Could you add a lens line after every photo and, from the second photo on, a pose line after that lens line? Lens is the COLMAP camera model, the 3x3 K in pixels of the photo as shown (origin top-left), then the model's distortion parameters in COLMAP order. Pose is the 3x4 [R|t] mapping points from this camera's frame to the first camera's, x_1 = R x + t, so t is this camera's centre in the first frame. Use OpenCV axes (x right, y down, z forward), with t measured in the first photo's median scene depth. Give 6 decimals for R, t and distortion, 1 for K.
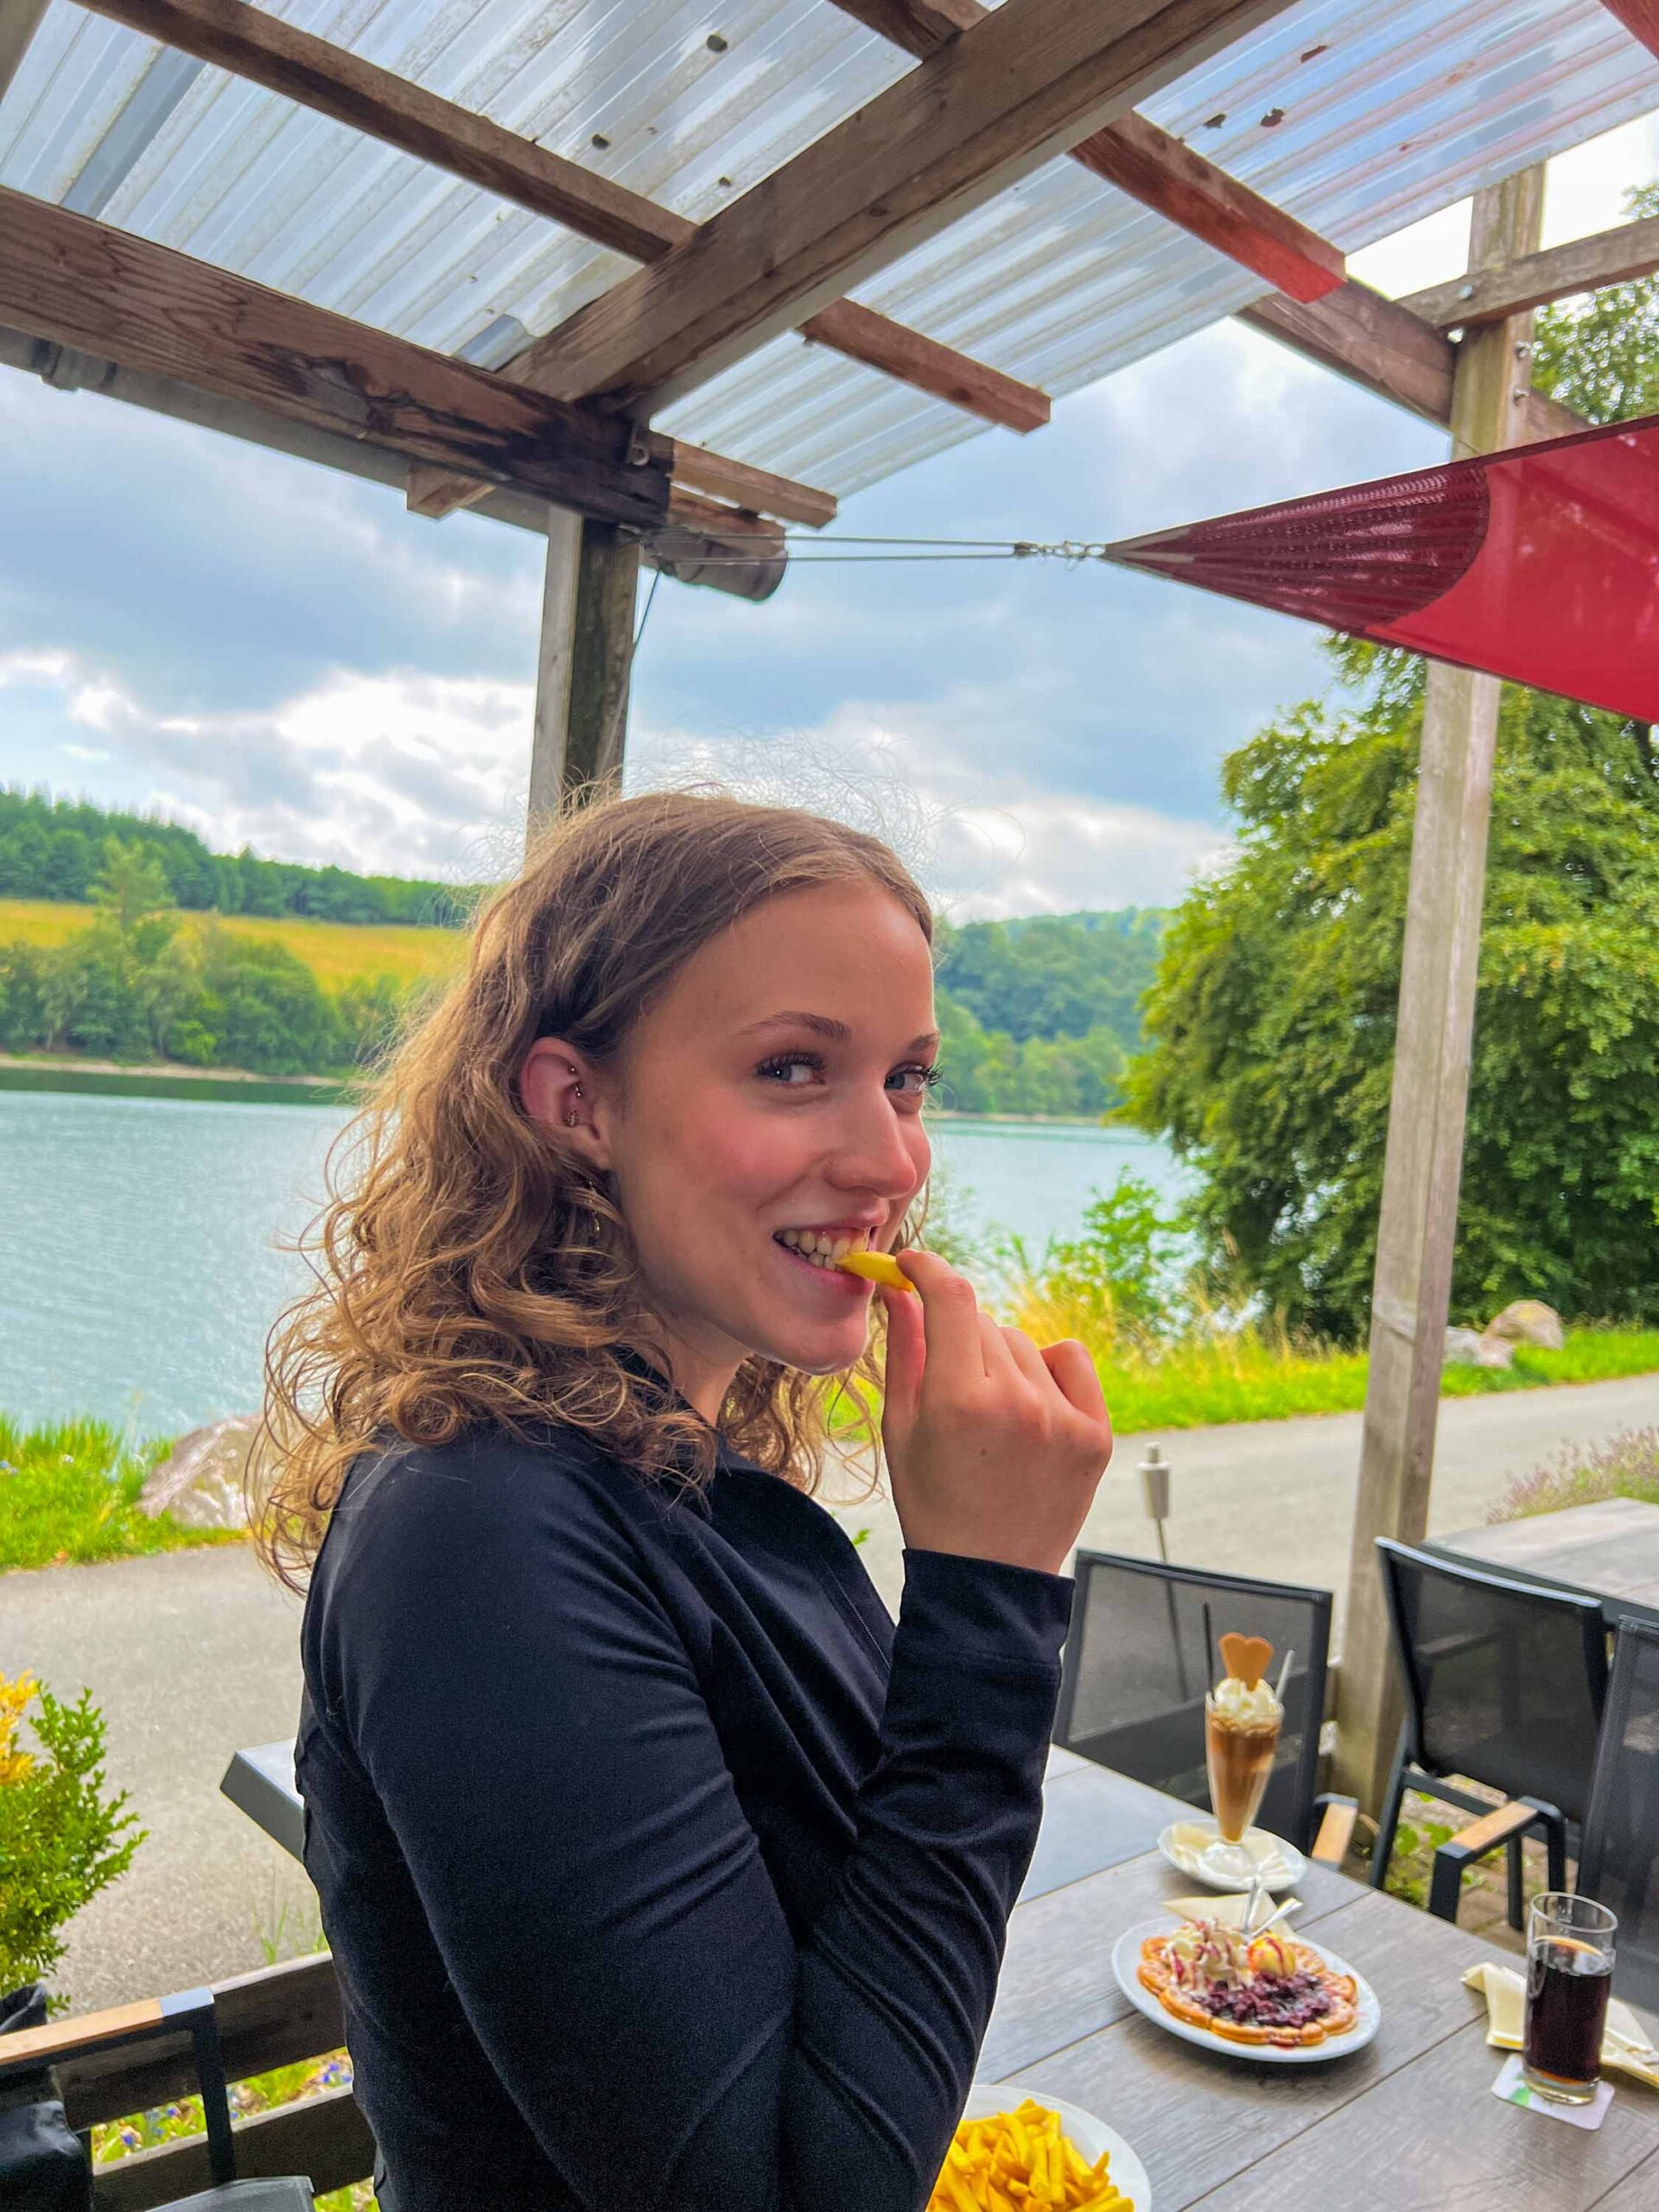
lens RADIAL K [[1667.9, 0, 856.0], [0, 1667.9, 1114.3], [0, 0, 1]] dist [0.017037, -0.039242]
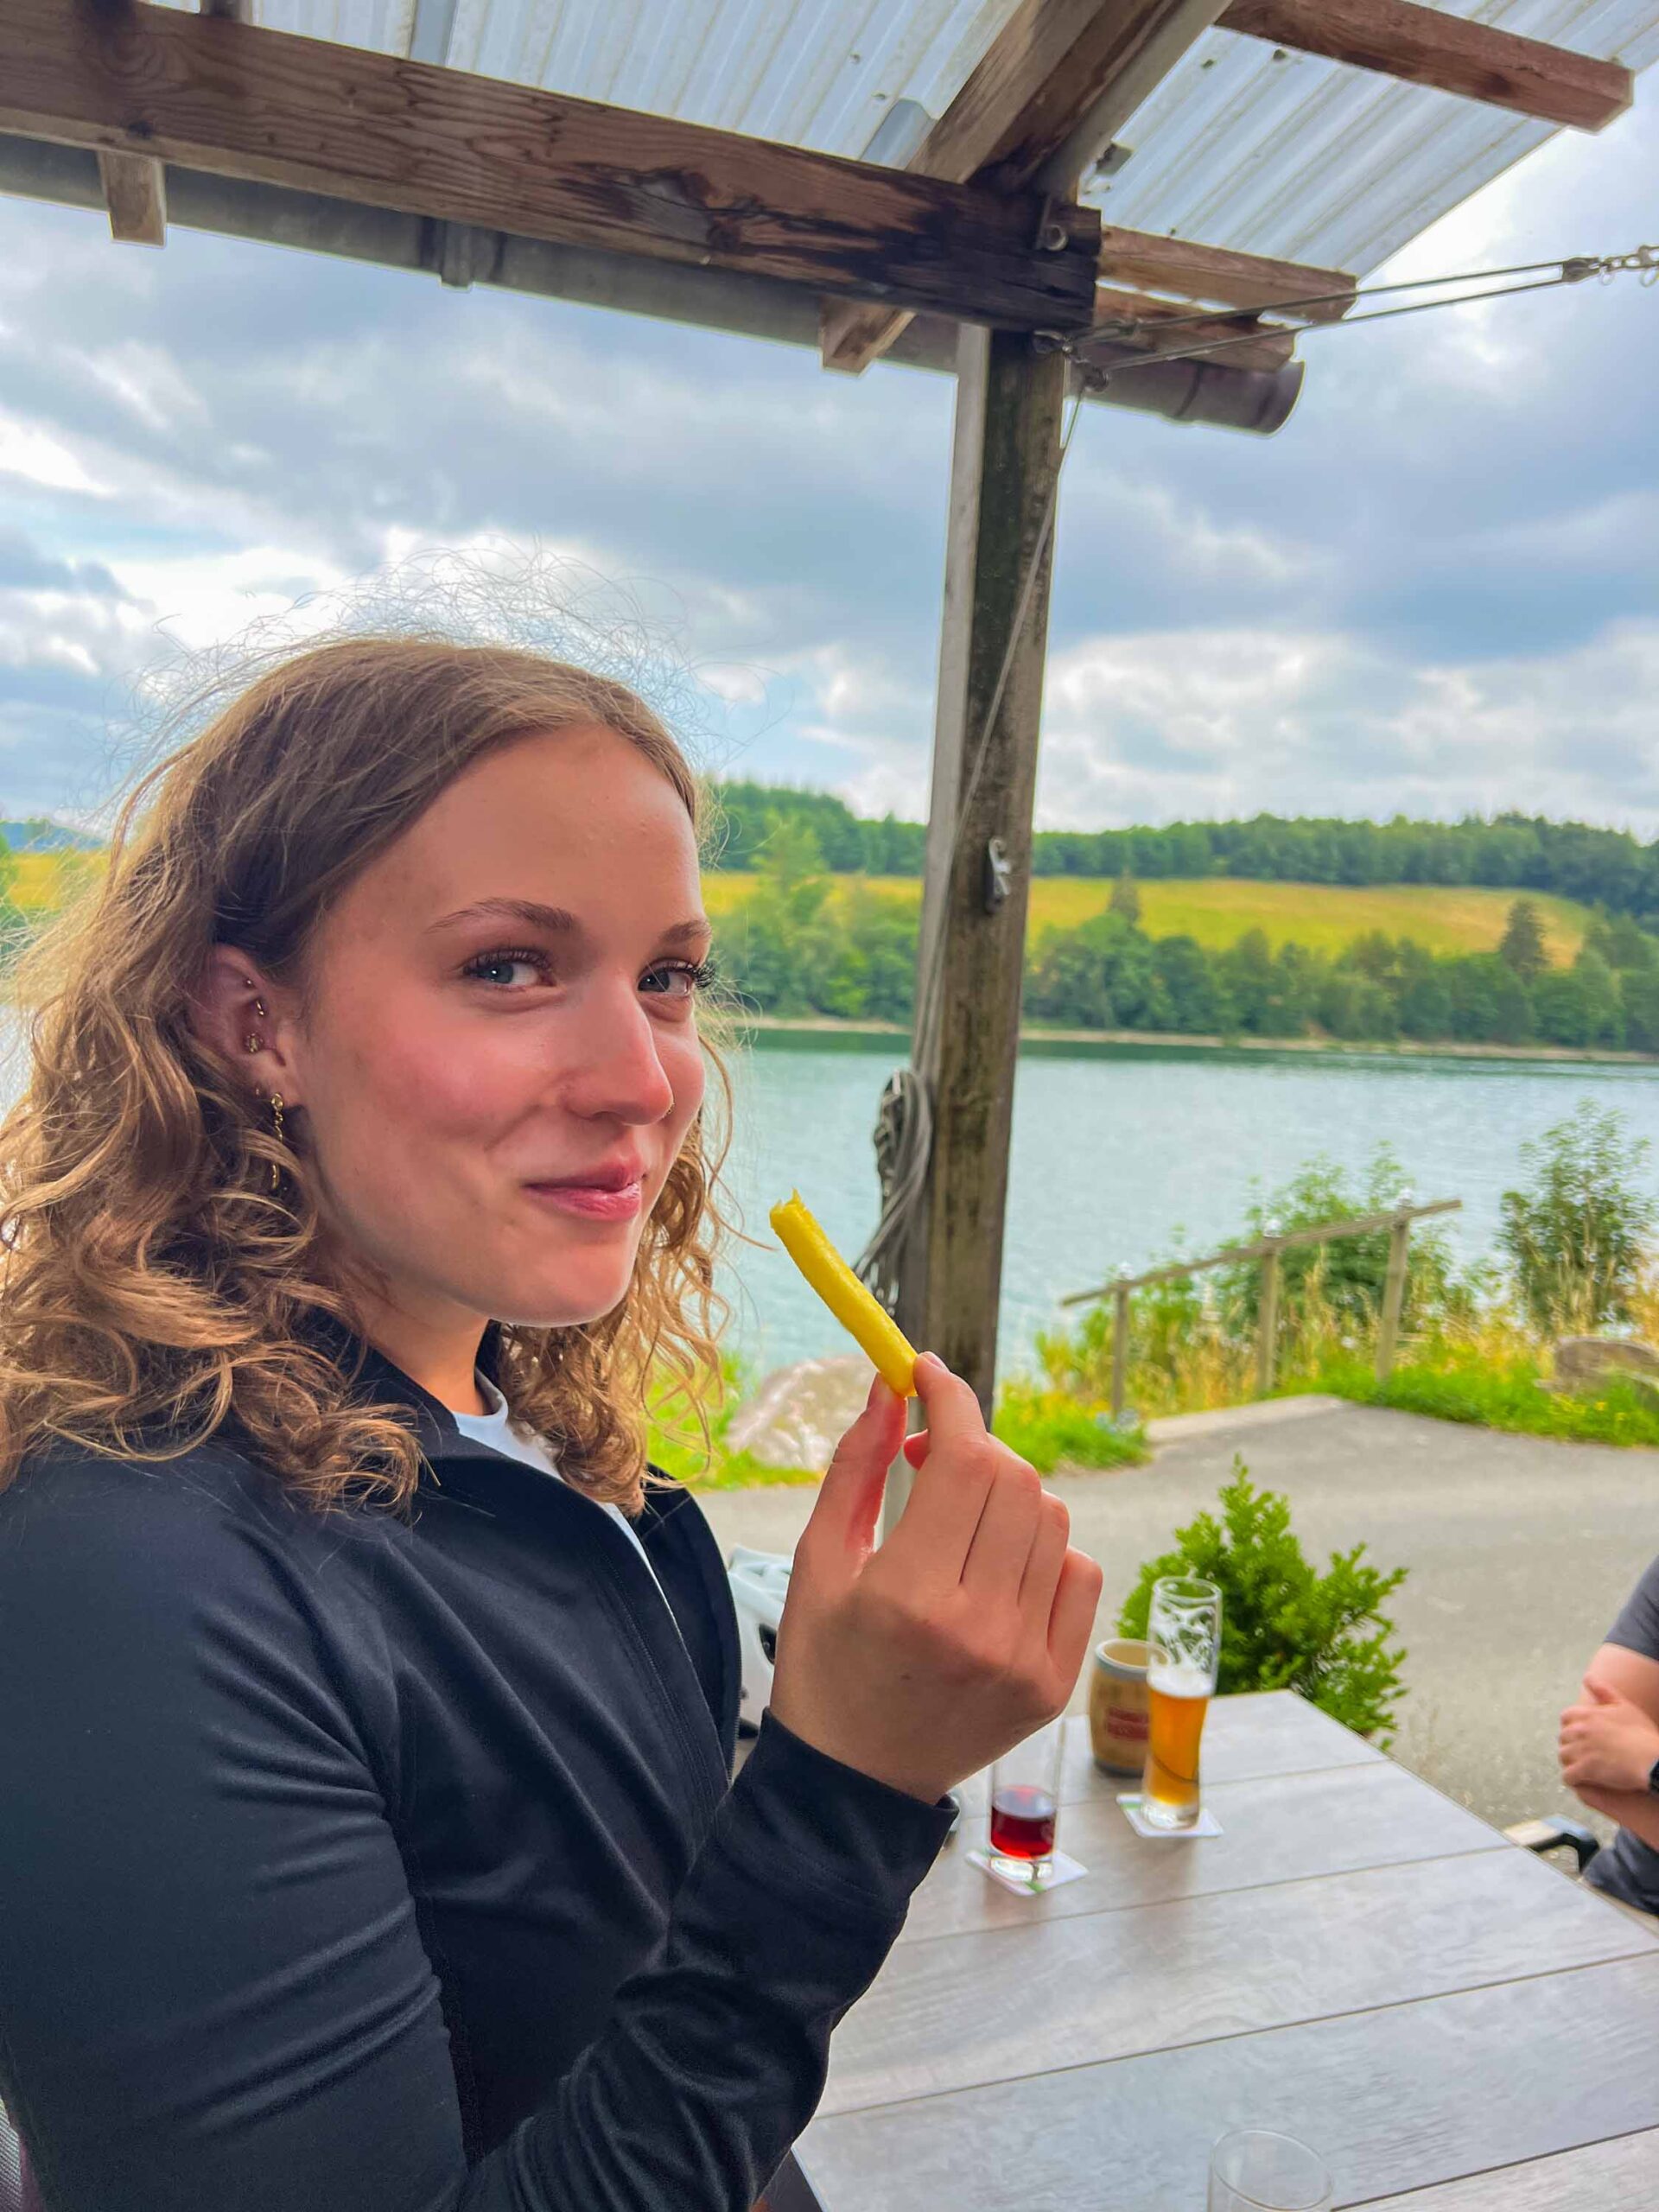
lens RADIAL K [[1672.5, 0, 829.5], [0, 1672.5, 1106.0], [0, 0, 1]] dist [0.064967, -0.084426]
pose [[0.924732, -0.001012, -0.380618, 0.078935], [0.011087, 0.999644, 0.024279, 0.005053], [0.380458, -0.026672, 0.924414, 0.184427]]
